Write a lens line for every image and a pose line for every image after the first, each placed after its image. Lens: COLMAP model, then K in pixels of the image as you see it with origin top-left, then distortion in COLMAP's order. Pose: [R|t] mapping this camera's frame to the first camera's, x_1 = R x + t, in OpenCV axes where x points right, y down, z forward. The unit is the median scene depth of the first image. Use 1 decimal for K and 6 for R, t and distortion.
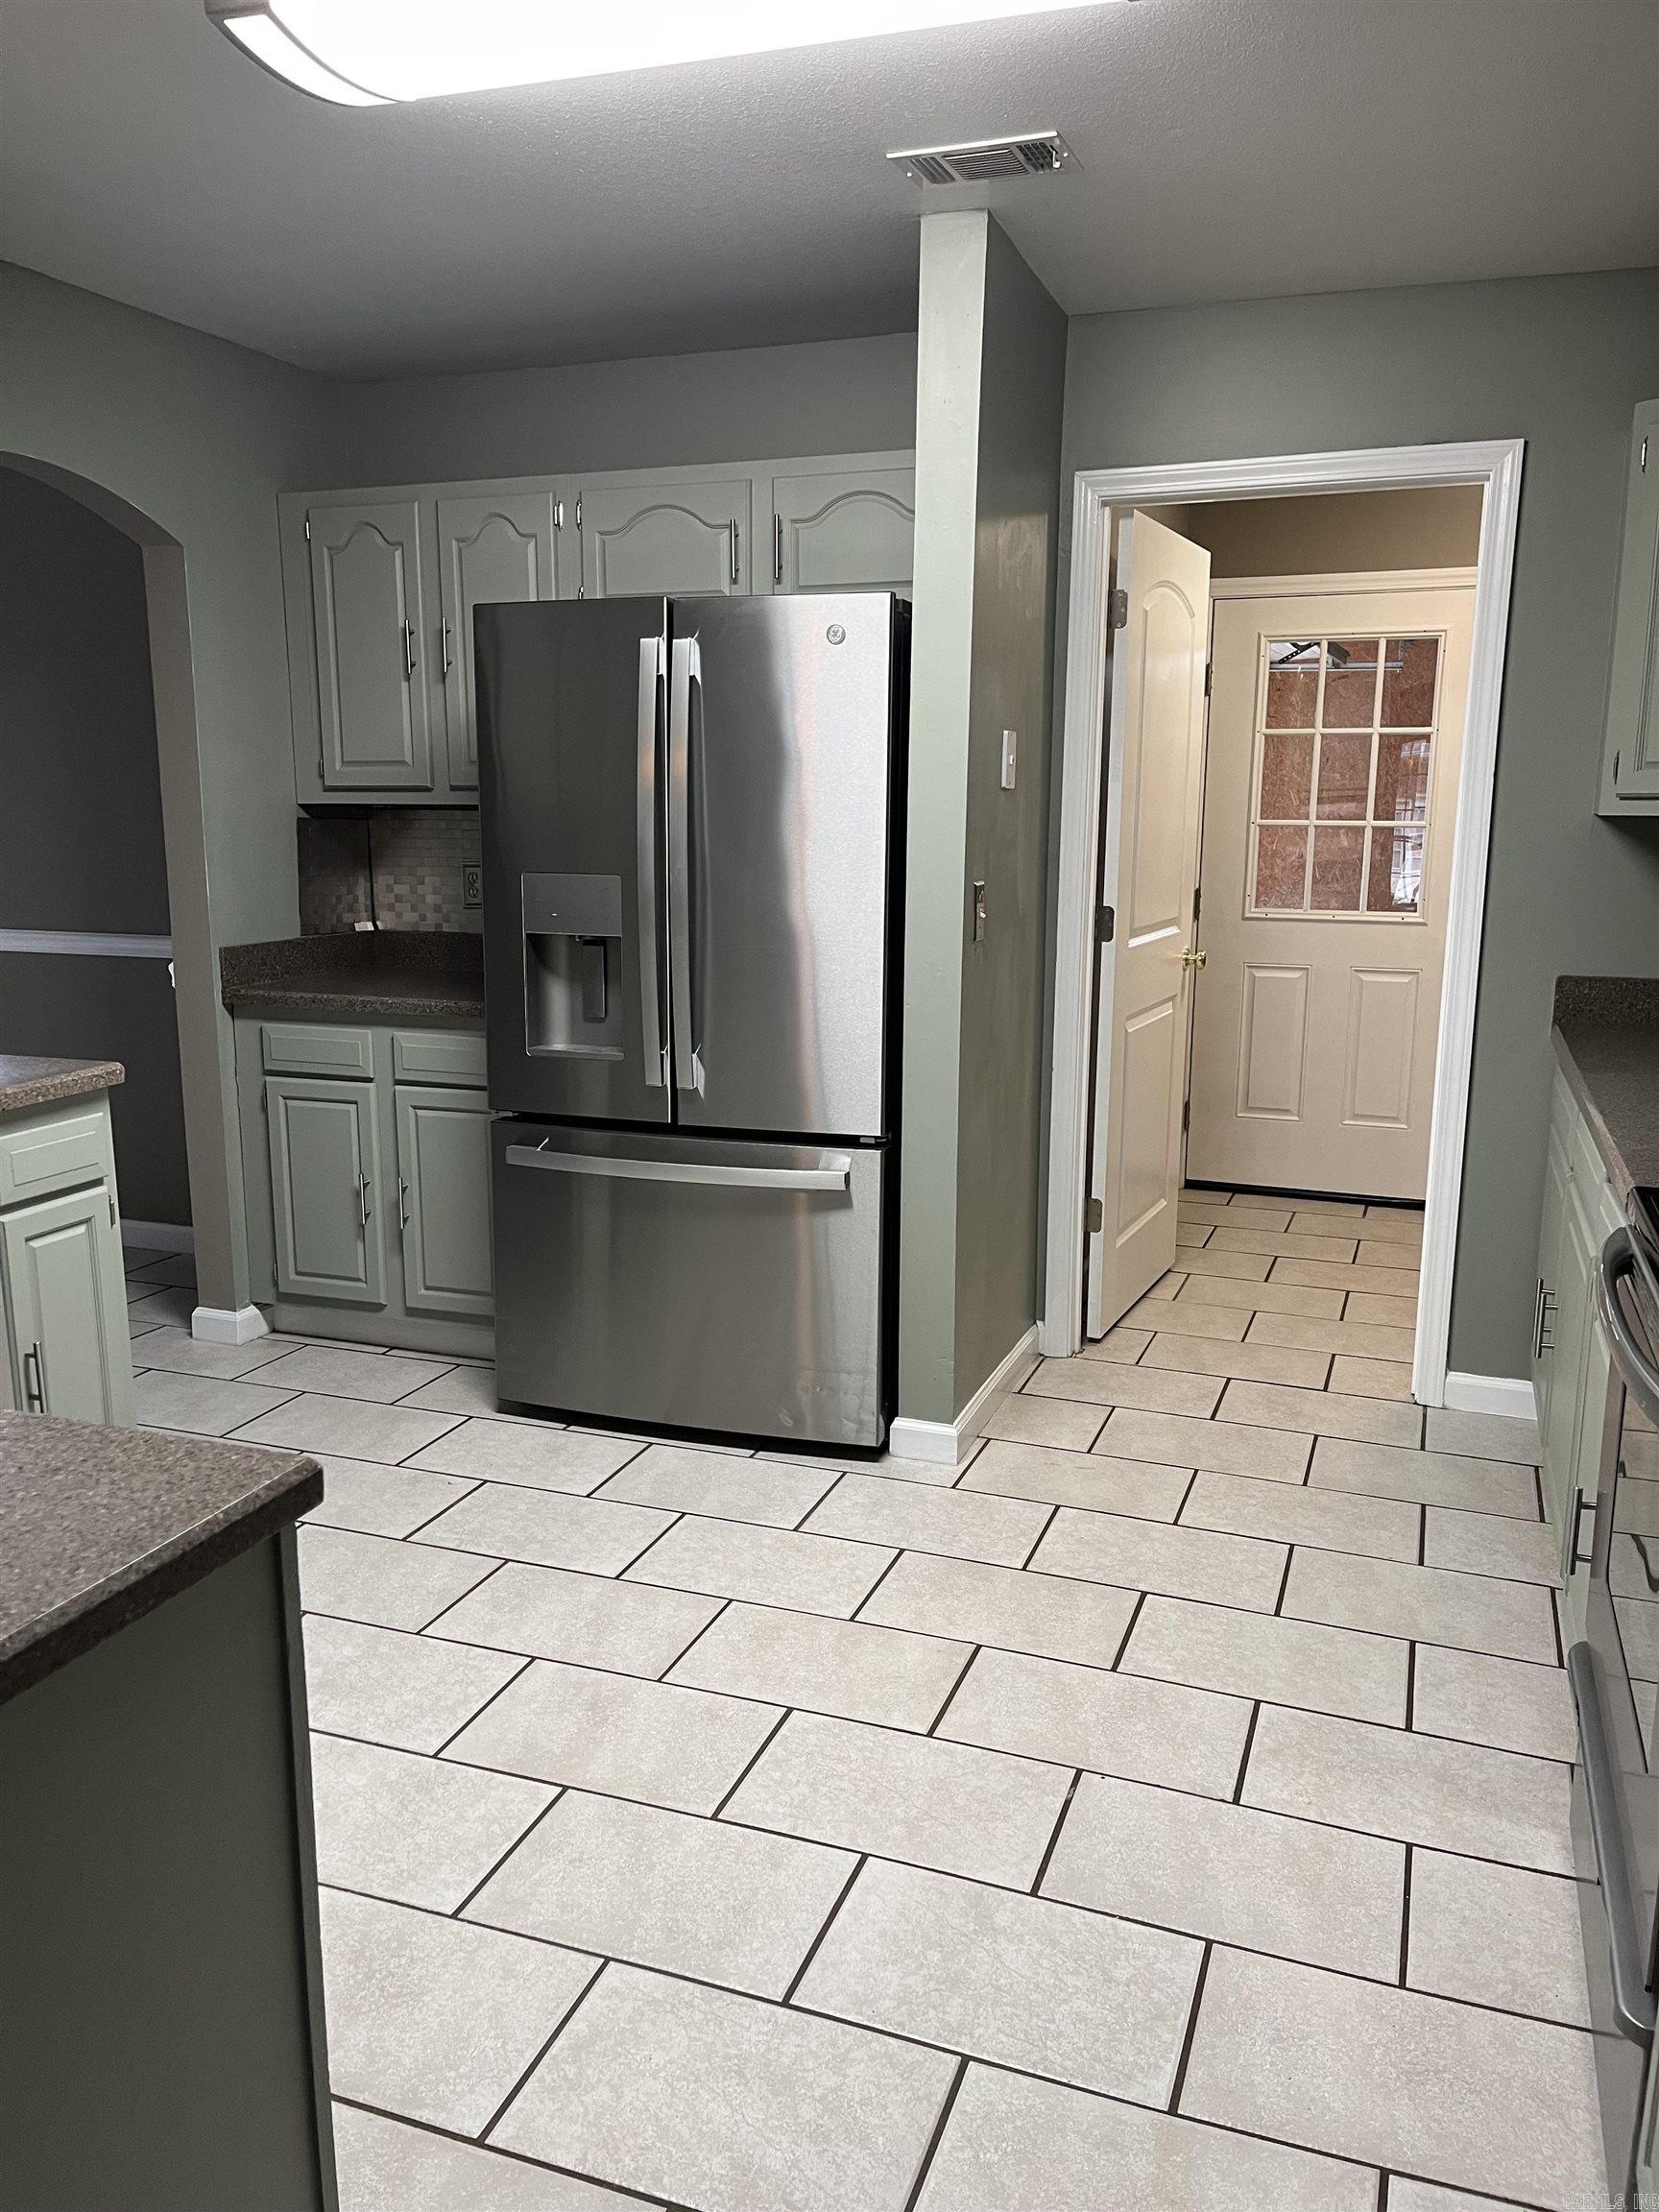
lens RADIAL K [[1680.4, 0, 826.0], [0, 1680.4, 1104.0], [0, 0, 1]] dist [0.058267, -0.079468]
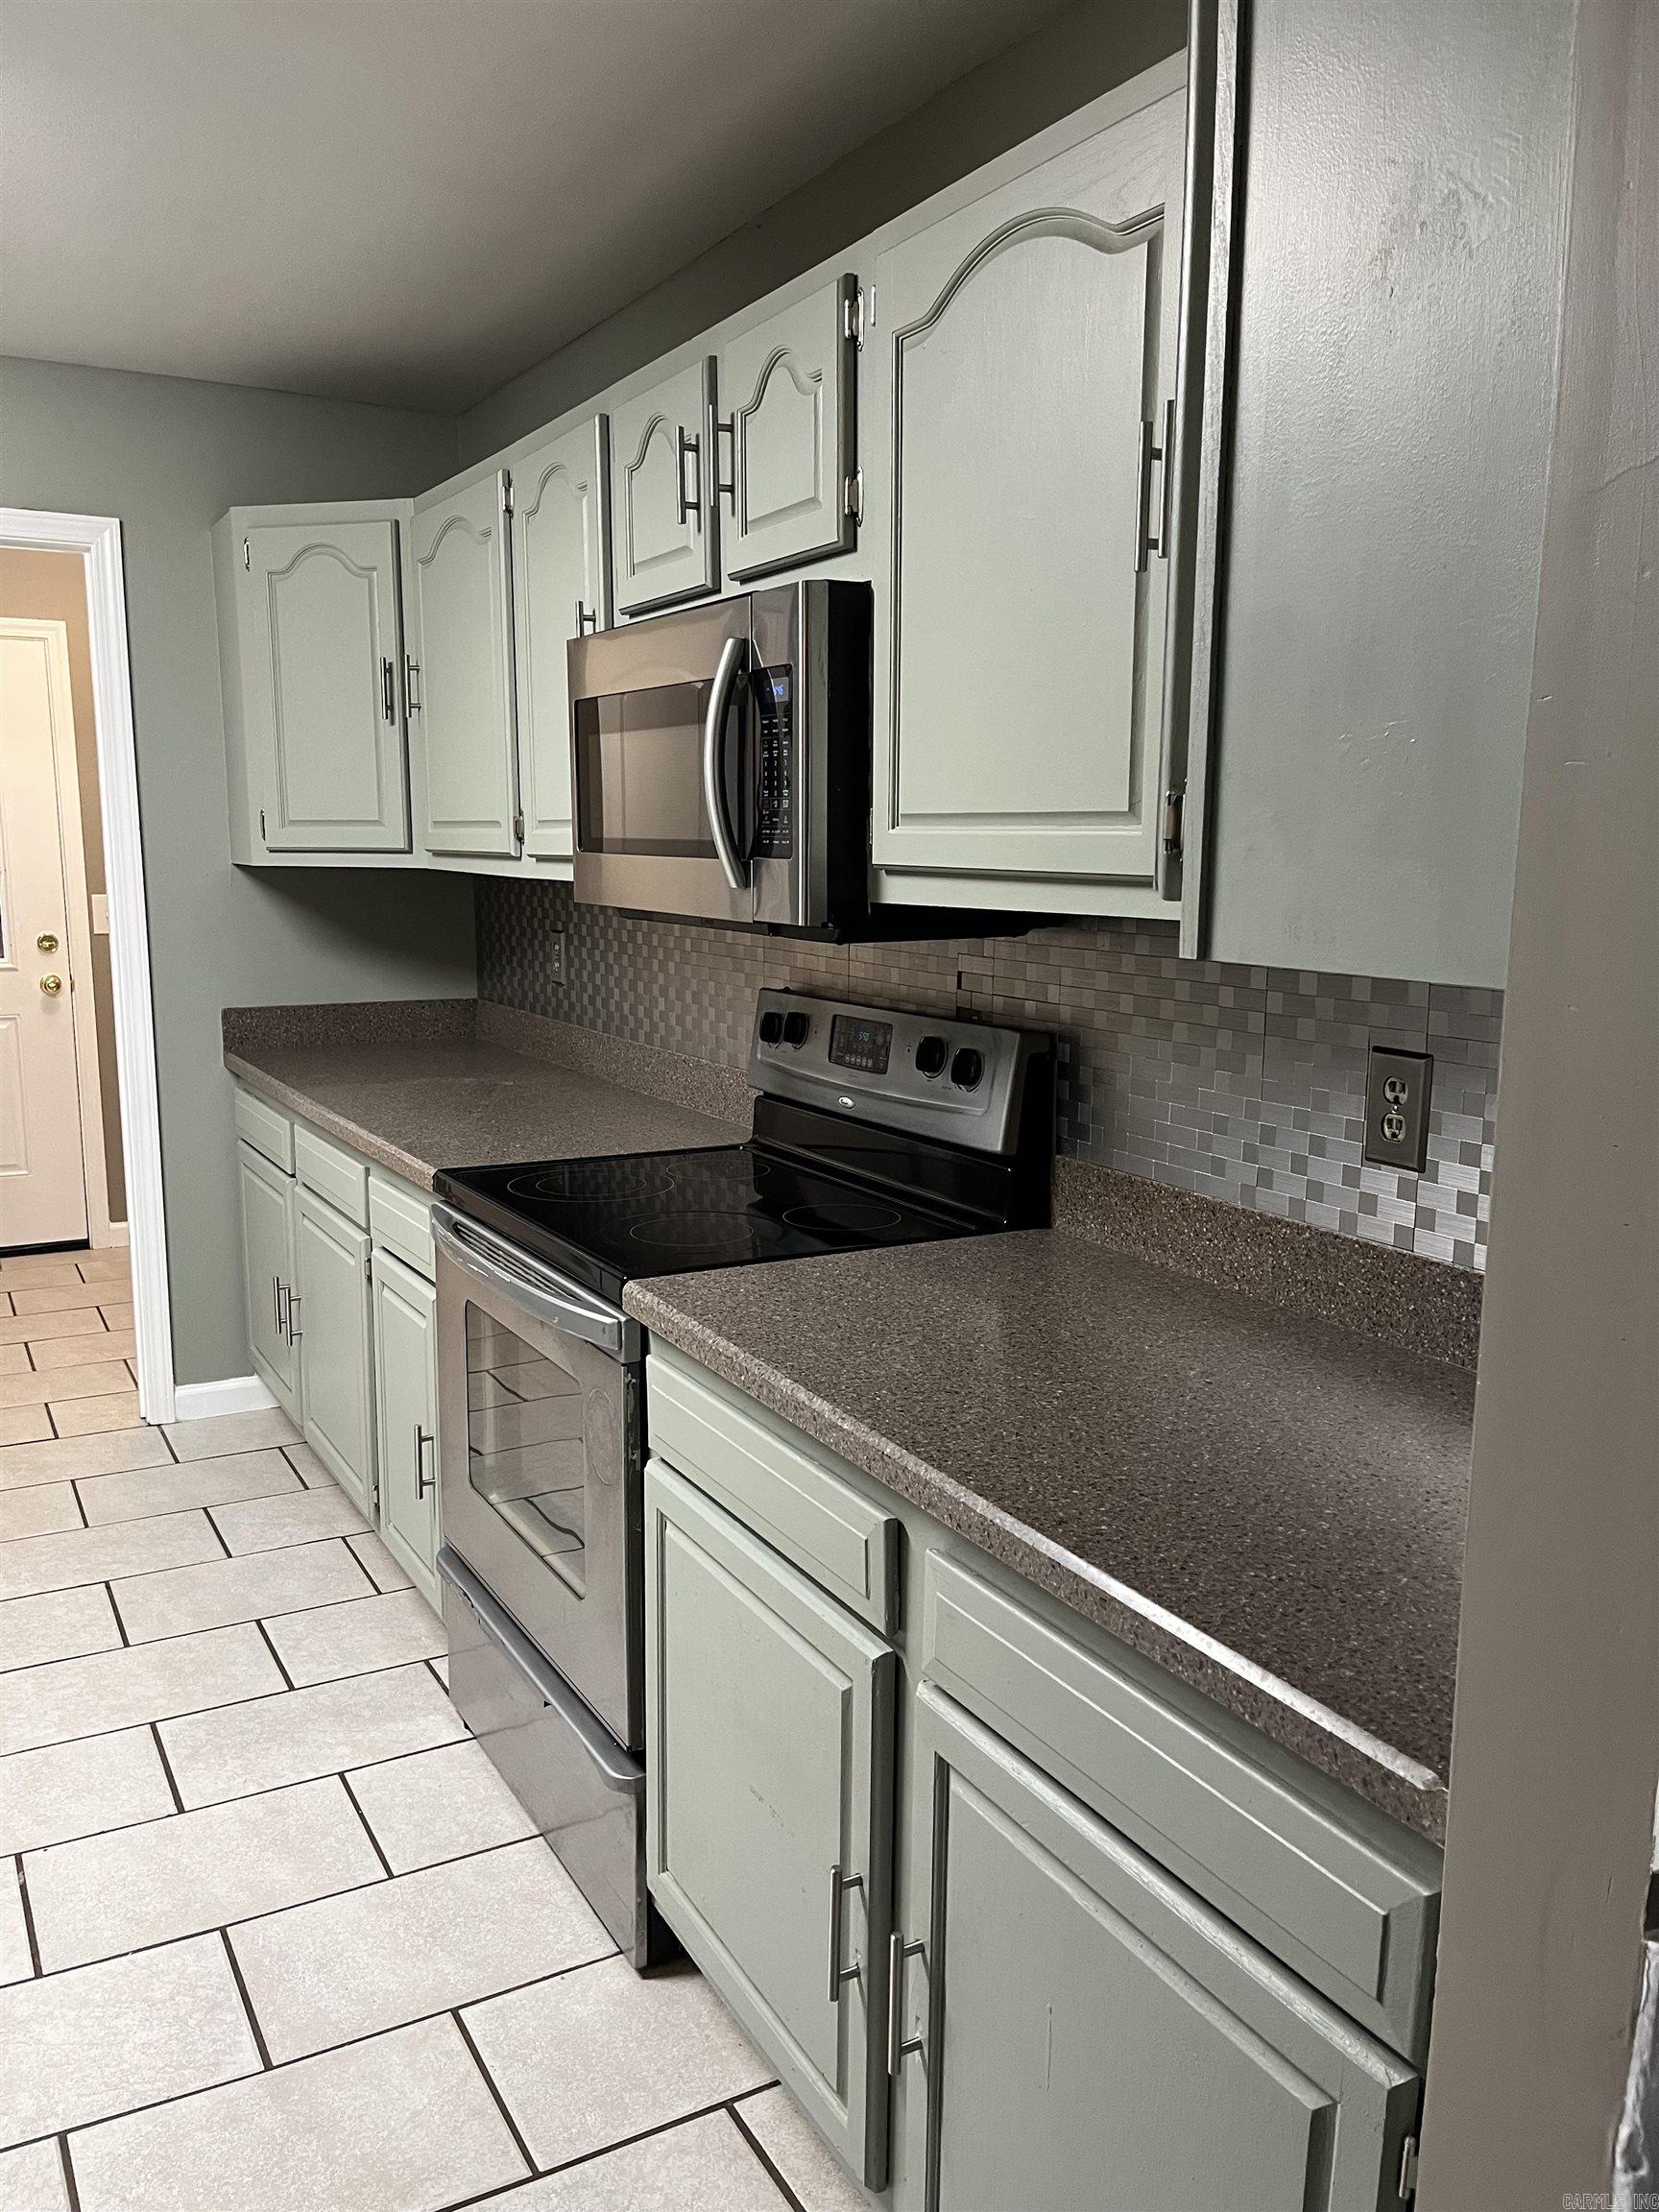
lens RADIAL K [[1680.4, 0, 816.8], [0, 1680.4, 1095.1], [0, 0, 1]] dist [0.058267, -0.079468]
pose [[0.648962, -0.119235, 0.751419, -0.225368], [0.137580, 0.989752, 0.038232, -0.012710], [-0.748278, 0.078569, 0.658716, -0.021718]]
